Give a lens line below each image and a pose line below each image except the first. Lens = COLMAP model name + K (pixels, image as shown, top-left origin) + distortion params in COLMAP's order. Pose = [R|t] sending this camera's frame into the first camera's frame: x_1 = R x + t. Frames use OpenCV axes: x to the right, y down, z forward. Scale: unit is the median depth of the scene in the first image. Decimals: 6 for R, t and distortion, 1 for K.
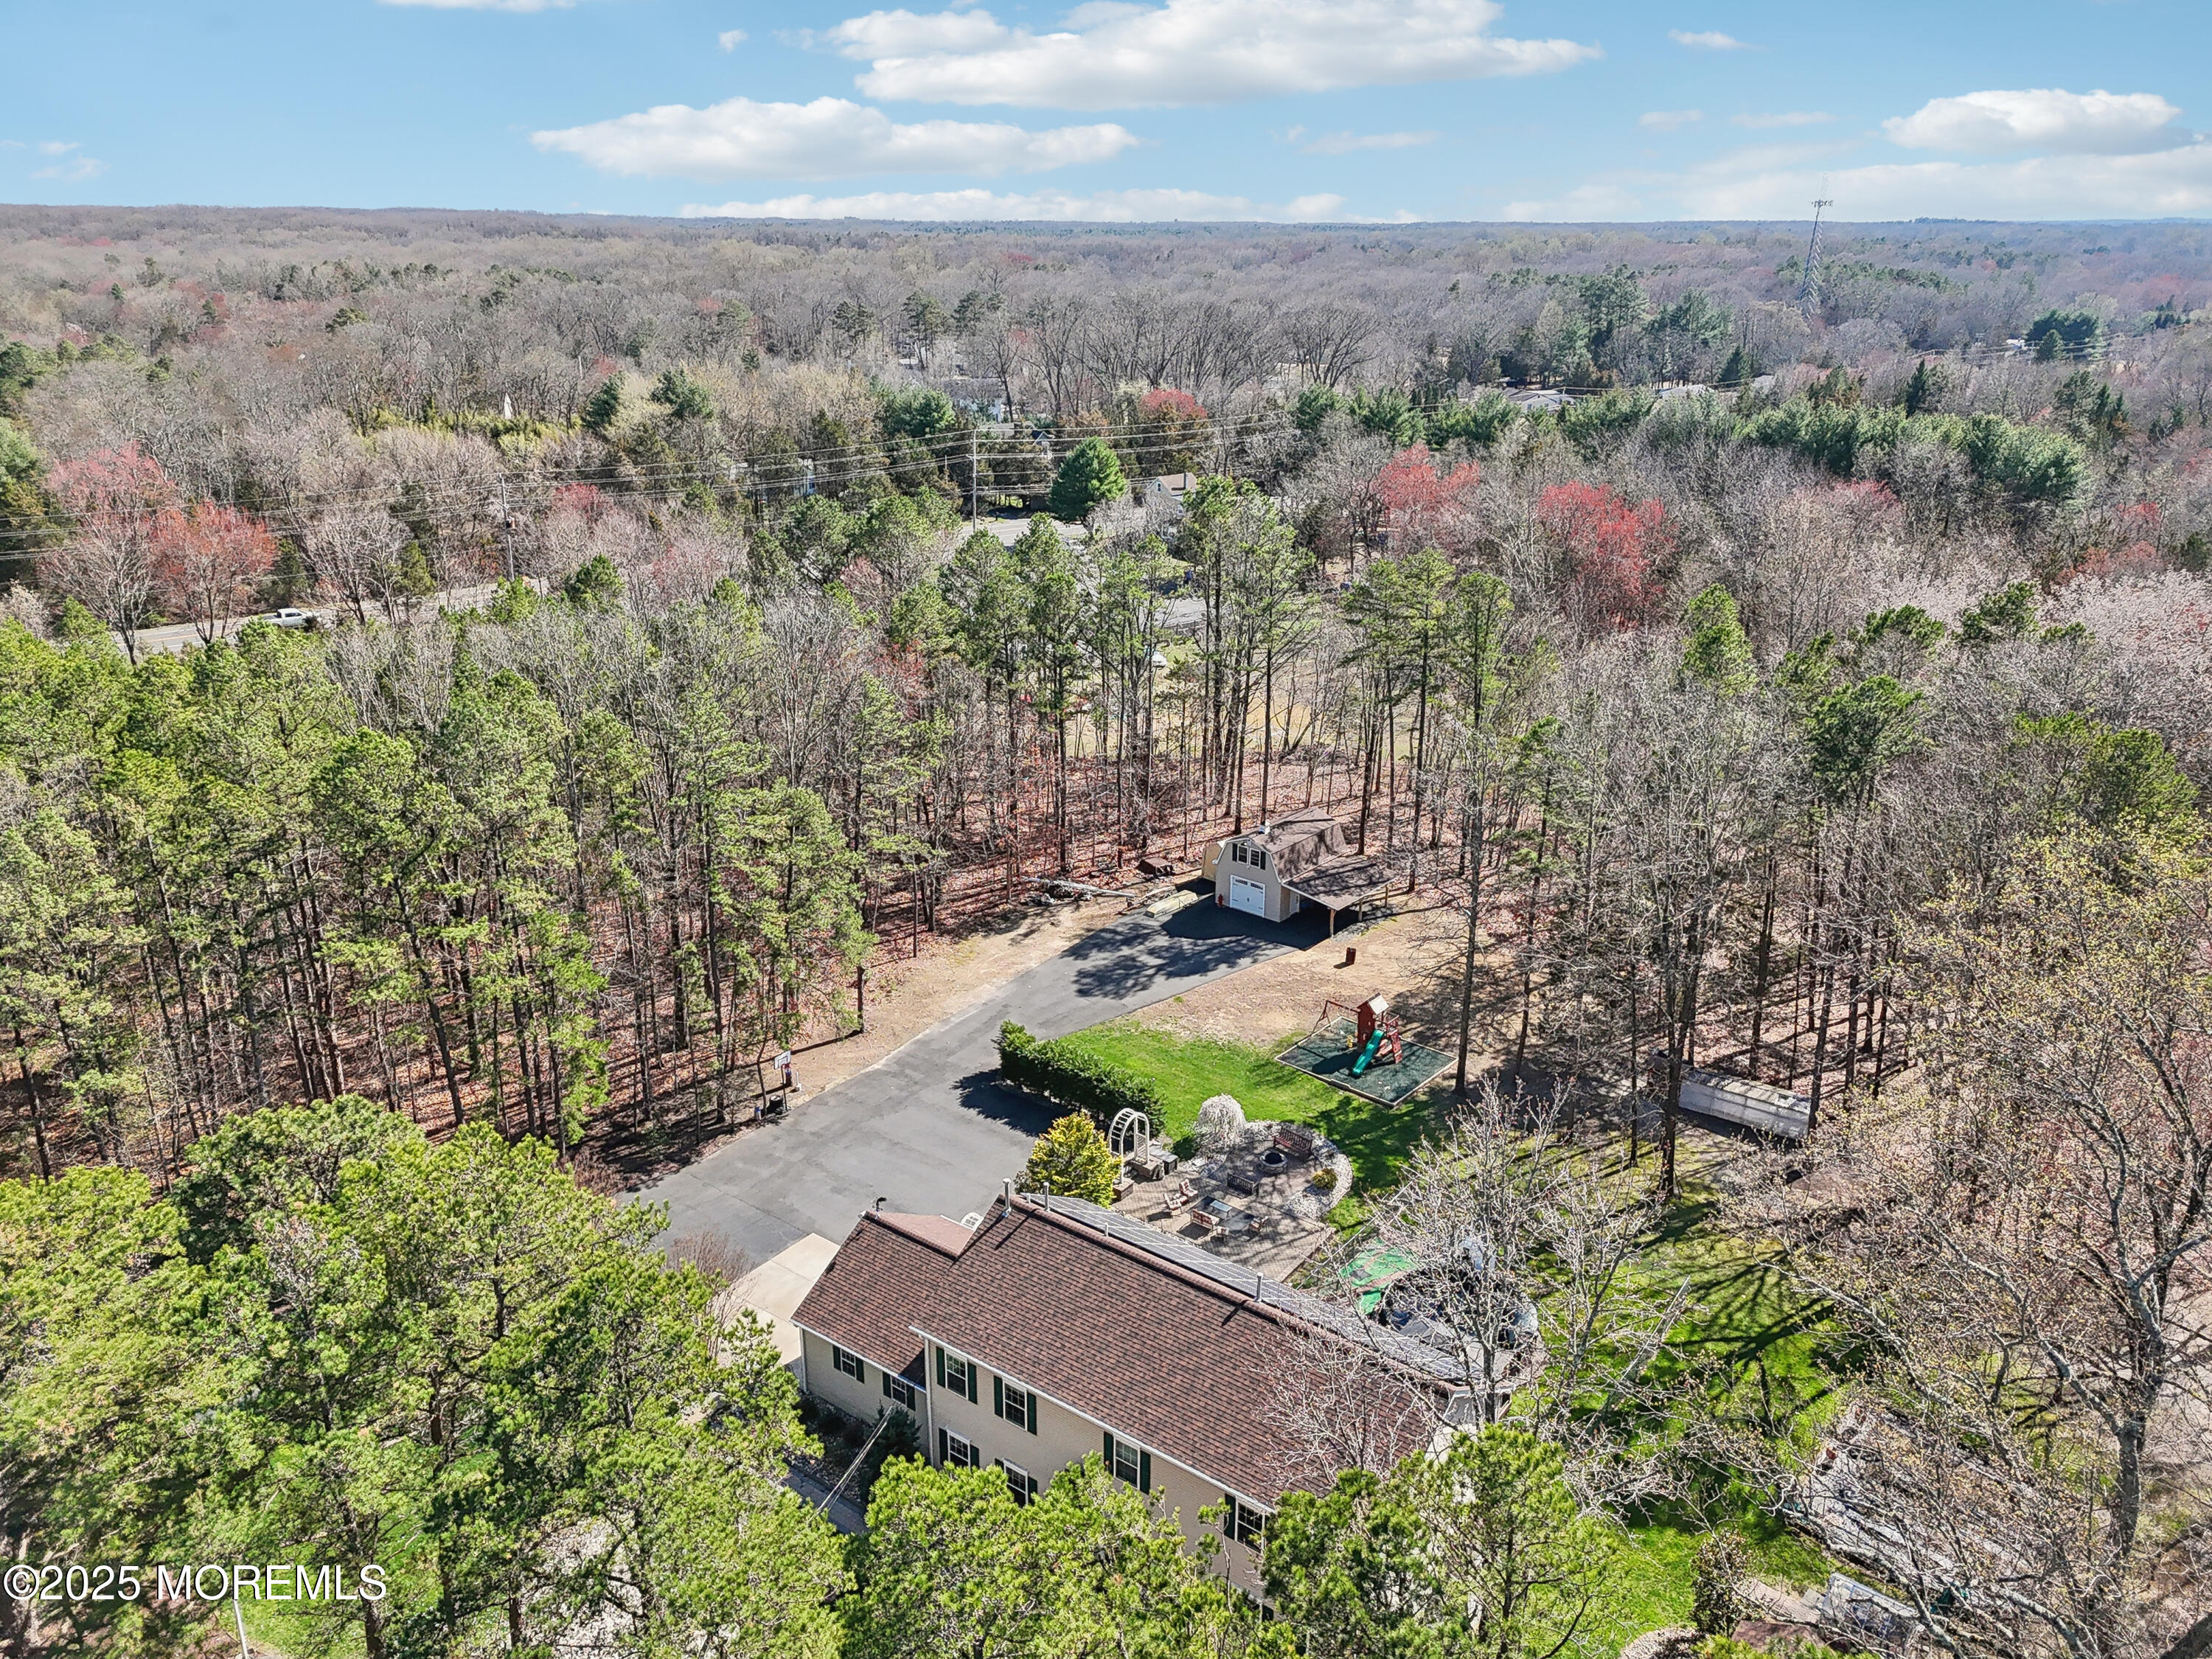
lens RADIAL K [[1609.7, 0, 1107.8], [0, 1609.7, 823.8], [0, 0, 1]] dist [0.031216, -0.017651]
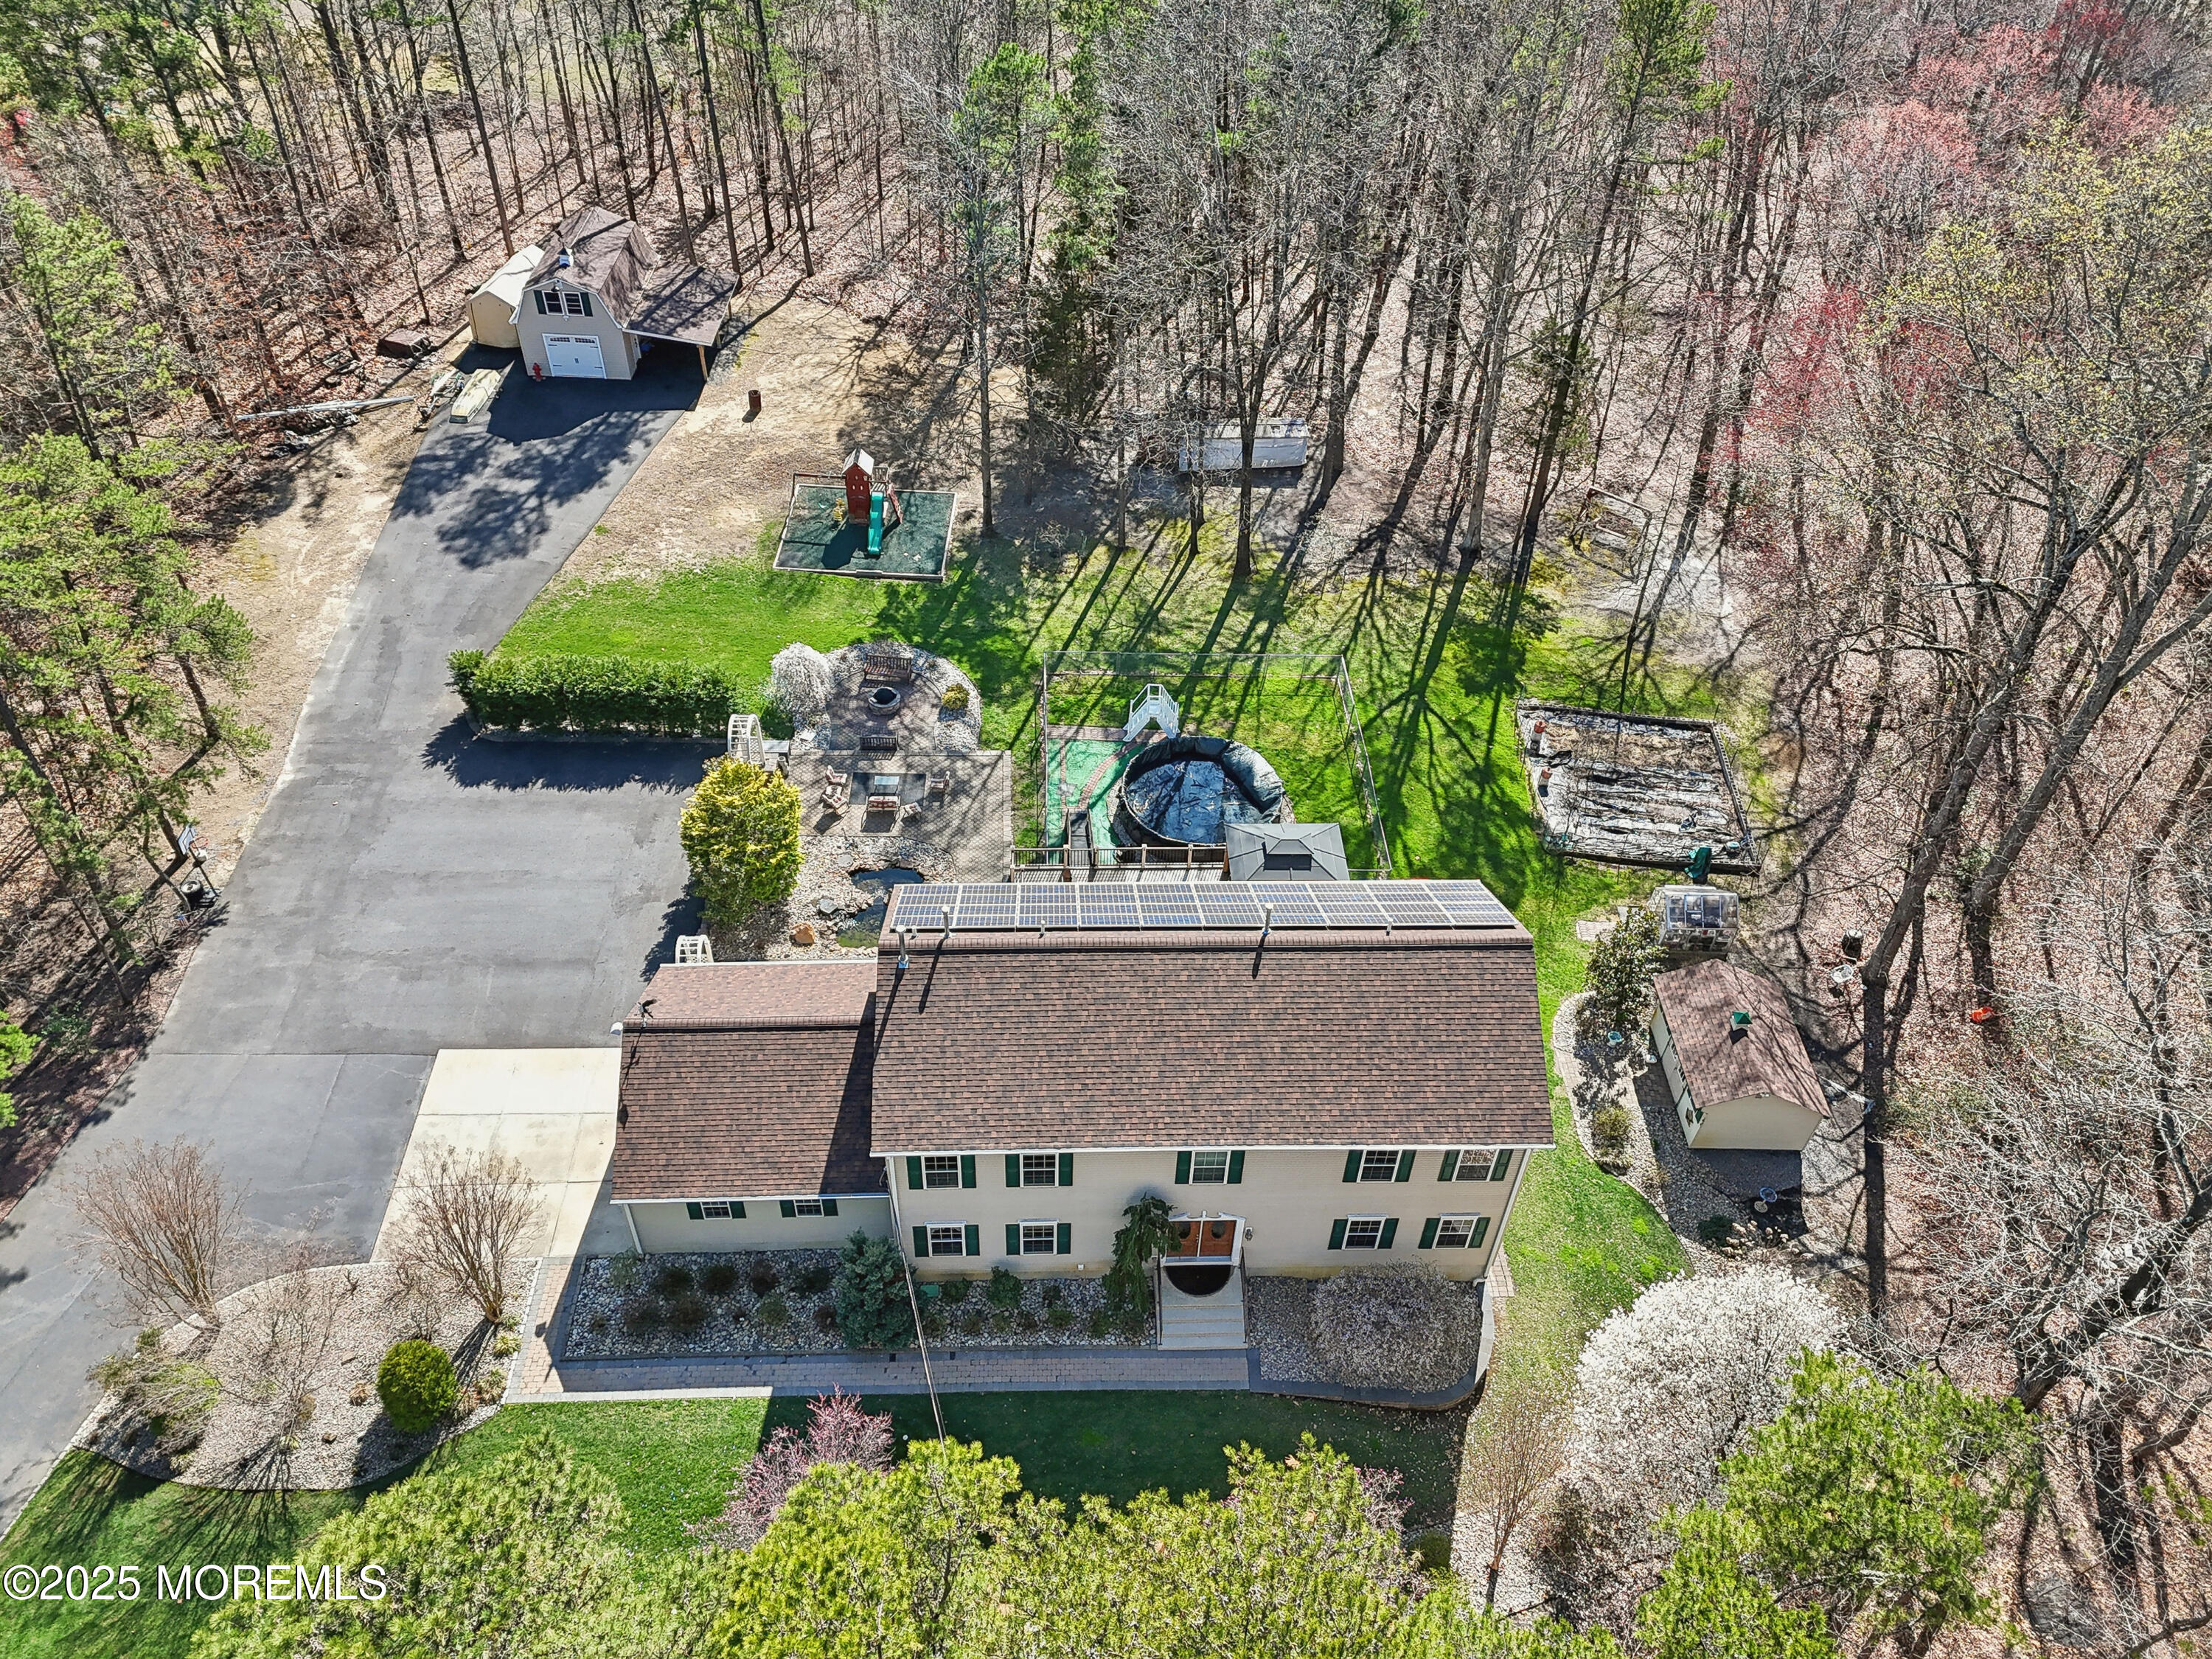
lens RADIAL K [[1609.7, 0, 1107.3], [0, 1609.7, 833.1], [0, 0, 1]] dist [0.031216, -0.017651]
pose [[0.783543, -0.422743, 0.455356, -0.171253], [0.187675, 0.859657, 0.475151, -0.083214], [-0.592316, -0.286842, 0.752916, 0.225734]]
